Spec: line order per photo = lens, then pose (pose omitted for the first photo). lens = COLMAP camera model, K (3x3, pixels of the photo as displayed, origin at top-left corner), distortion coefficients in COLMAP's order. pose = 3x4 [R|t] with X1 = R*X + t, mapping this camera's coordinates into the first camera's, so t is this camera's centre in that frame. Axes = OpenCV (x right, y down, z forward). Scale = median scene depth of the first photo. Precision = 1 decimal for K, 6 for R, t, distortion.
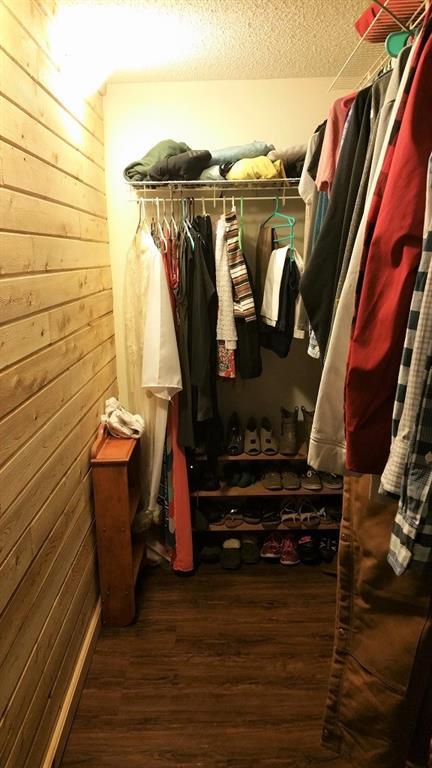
lens RADIAL K [[618.1, 0, 216.9], [0, 618.1, 420.5], [0, 0, 1]] dist [0.131768, -0.250037]
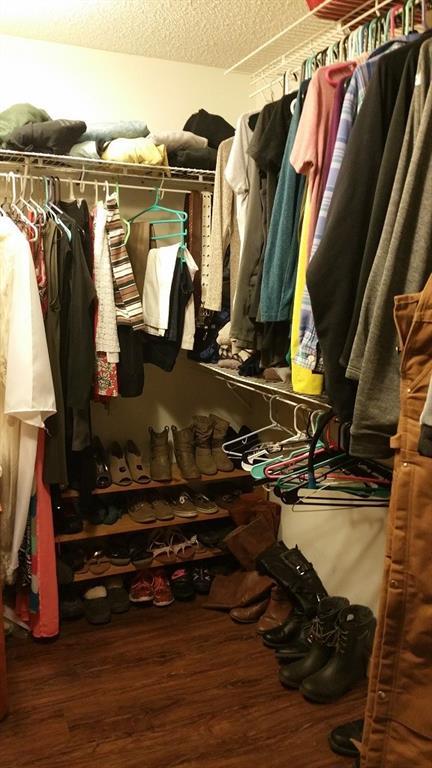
lens RADIAL K [[618.1, 0, 216.9], [0, 618.1, 420.5], [0, 0, 1]] dist [0.131768, -0.250037]
pose [[0.915157, -0.050436, 0.399929, -0.190937], [0.059594, 0.998168, -0.010488, -0.020261], [-0.398667, 0.033432, 0.916486, 0.180132]]
